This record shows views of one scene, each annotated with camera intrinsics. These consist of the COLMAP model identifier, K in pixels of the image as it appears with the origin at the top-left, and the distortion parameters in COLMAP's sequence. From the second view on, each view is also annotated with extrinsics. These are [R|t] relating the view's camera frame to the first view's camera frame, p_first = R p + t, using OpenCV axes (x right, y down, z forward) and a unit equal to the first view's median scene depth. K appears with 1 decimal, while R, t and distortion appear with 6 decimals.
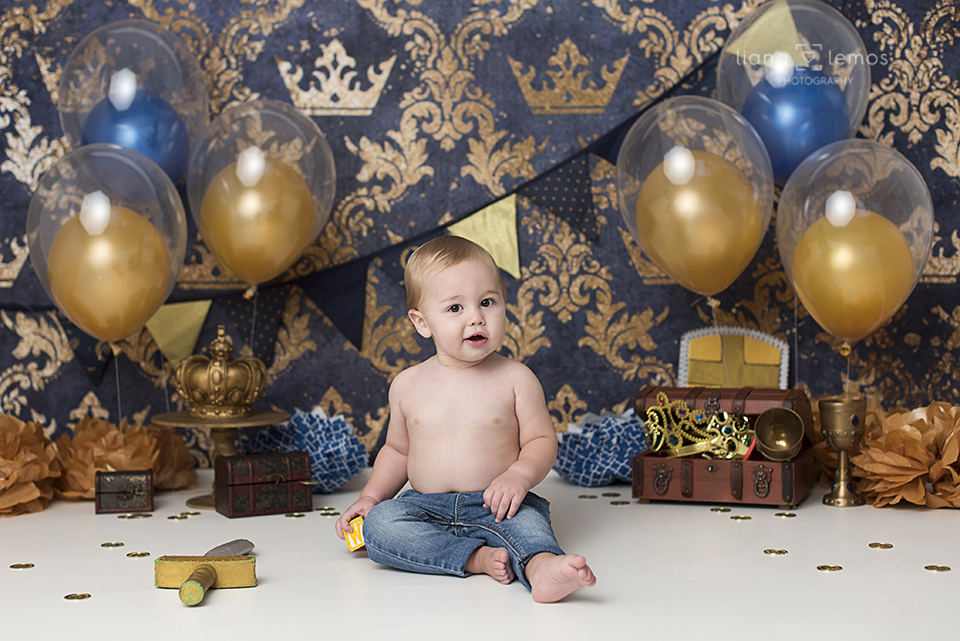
lens RADIAL K [[1583.2, 0, 472.7], [0, 1583.2, 318.3], [0, 0, 1]] dist [0.009826, 0.104917]
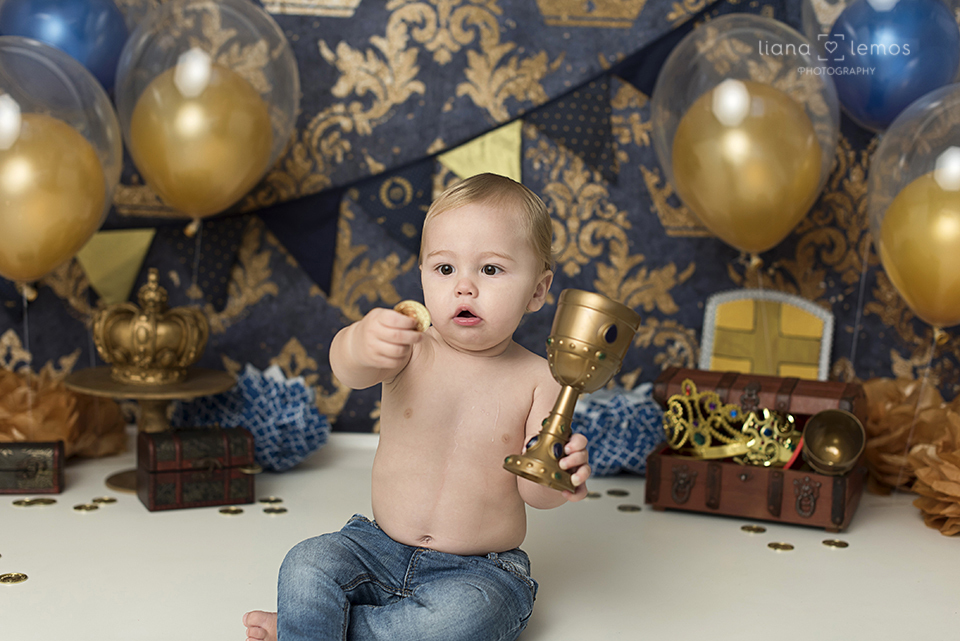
lens RADIAL K [[1402.7, 0, 483.6], [0, 1402.7, 324.9], [0, 0, 1]] dist [0.003836, 0.108603]
pose [[0.998840, 0.046881, 0.010993, 0.004221], [-0.047656, 0.995137, 0.086200, -0.033866], [-0.006899, -0.086624, 0.996217, 0.250840]]
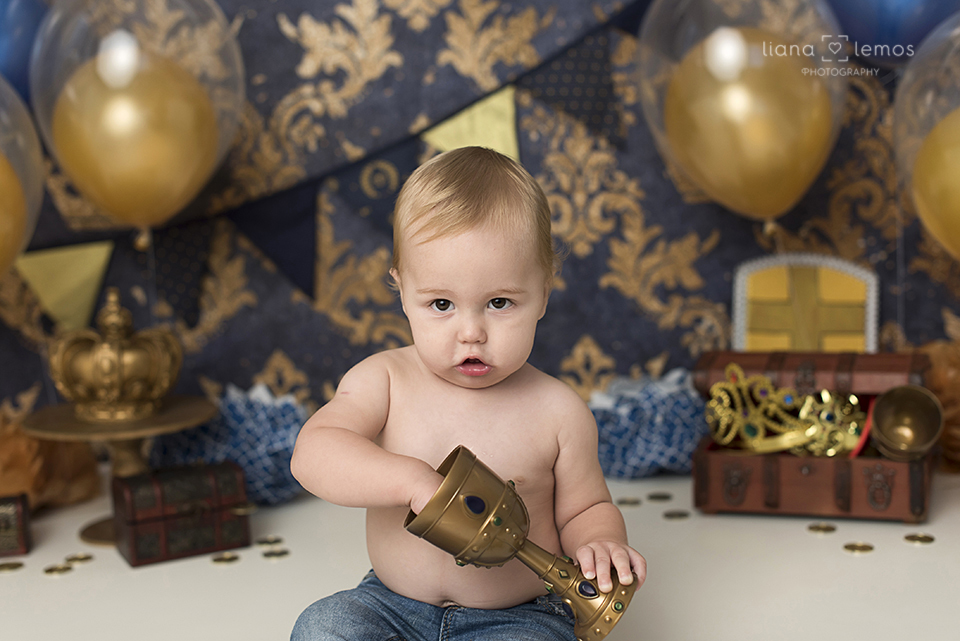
lens RADIAL K [[1402.7, 0, 483.6], [0, 1402.7, 324.9], [0, 0, 1]] dist [0.003836, 0.108603]
pose [[0.998938, -0.036566, 0.028048, -0.009173], [0.033562, 0.994323, 0.100973, -0.034169], [-0.031580, -0.099925, 0.994494, 0.330986]]
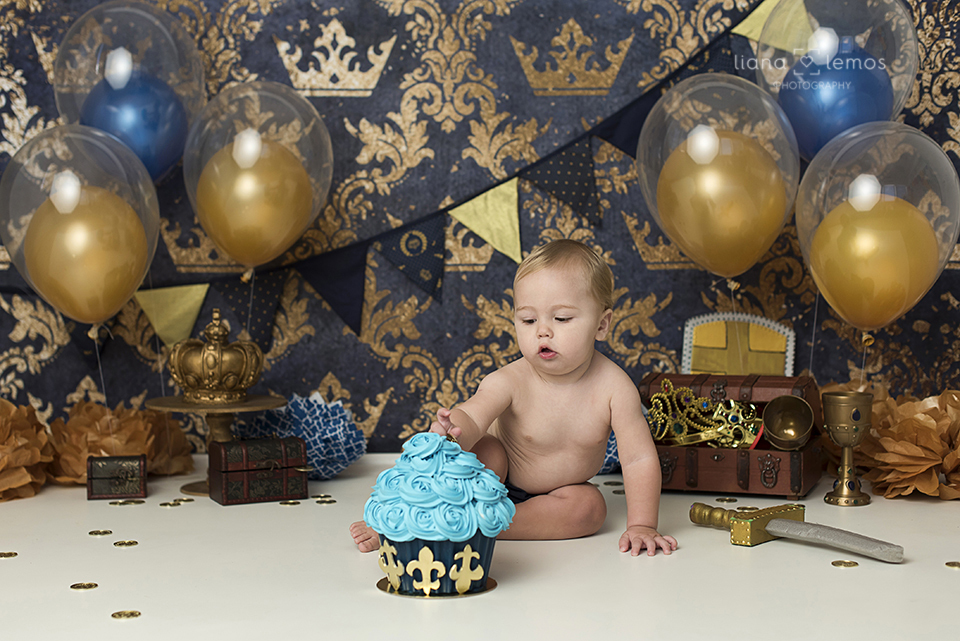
lens RADIAL K [[1486.8, 0, 454.5], [0, 1486.8, 335.1], [0, 0, 1]] dist [0.010095, 0.109202]
pose [[0.999884, 0.004870, -0.014438, 0.001815], [-0.004628, 0.999849, 0.016744, 0.004351], [0.014518, -0.016676, 0.999756, 0.073870]]
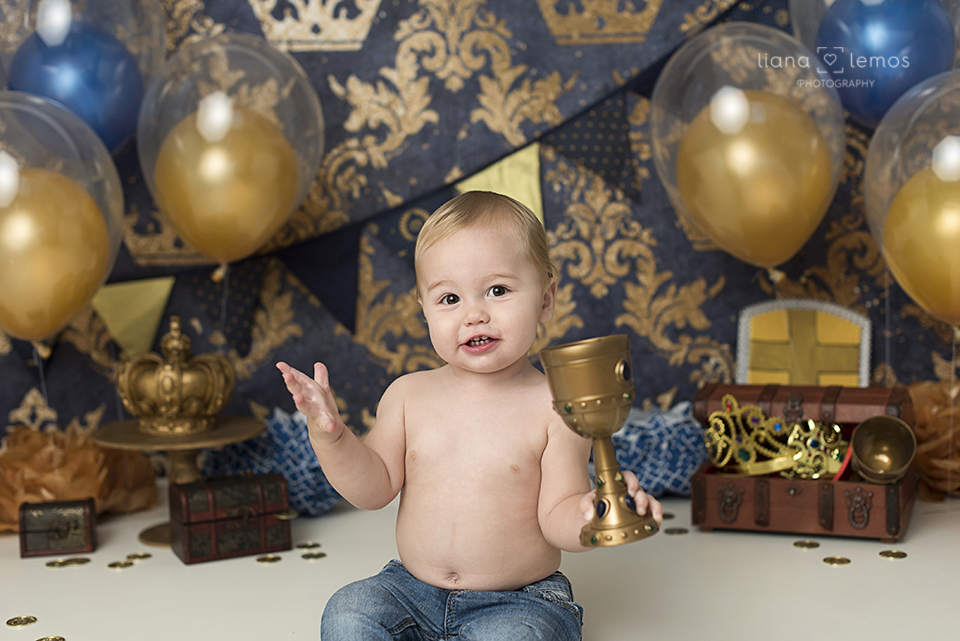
lens RADIAL K [[1402.7, 0, 483.6], [0, 1402.7, 324.9], [0, 0, 1]] dist [0.003836, 0.108603]
pose [[0.999852, -0.016807, -0.003610, -0.000165], [0.016999, 0.997914, 0.062283, -0.029981], [0.002556, -0.062335, 0.998052, 0.265393]]
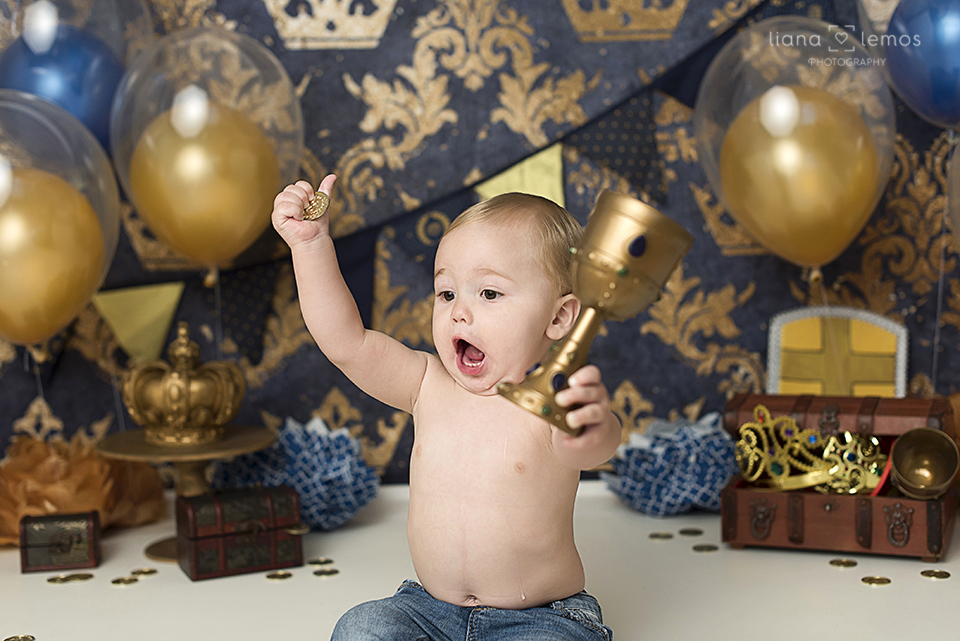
lens RADIAL K [[1402.7, 0, 483.6], [0, 1402.7, 324.9], [0, 0, 1]] dist [0.003836, 0.108603]
pose [[0.999748, -0.014743, -0.016910, -0.000966], [0.015629, 0.998444, 0.053520, -0.026074], [0.016095, -0.053771, 0.998424, 0.291852]]
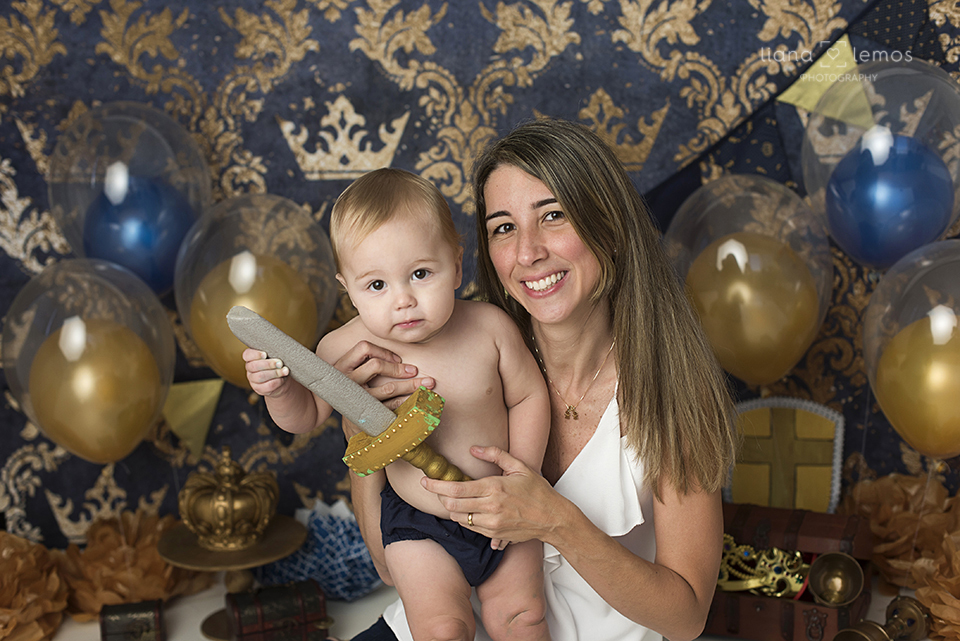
lens RADIAL K [[1402.7, 0, 483.6], [0, 1402.7, 324.9], [0, 0, 1]] dist [0.003836, 0.108603]
pose [[0.998854, -0.020865, -0.043077, 0.025516], [0.028344, 0.983062, 0.181067, -0.189994], [0.038569, -0.182080, 0.982527, 0.195226]]
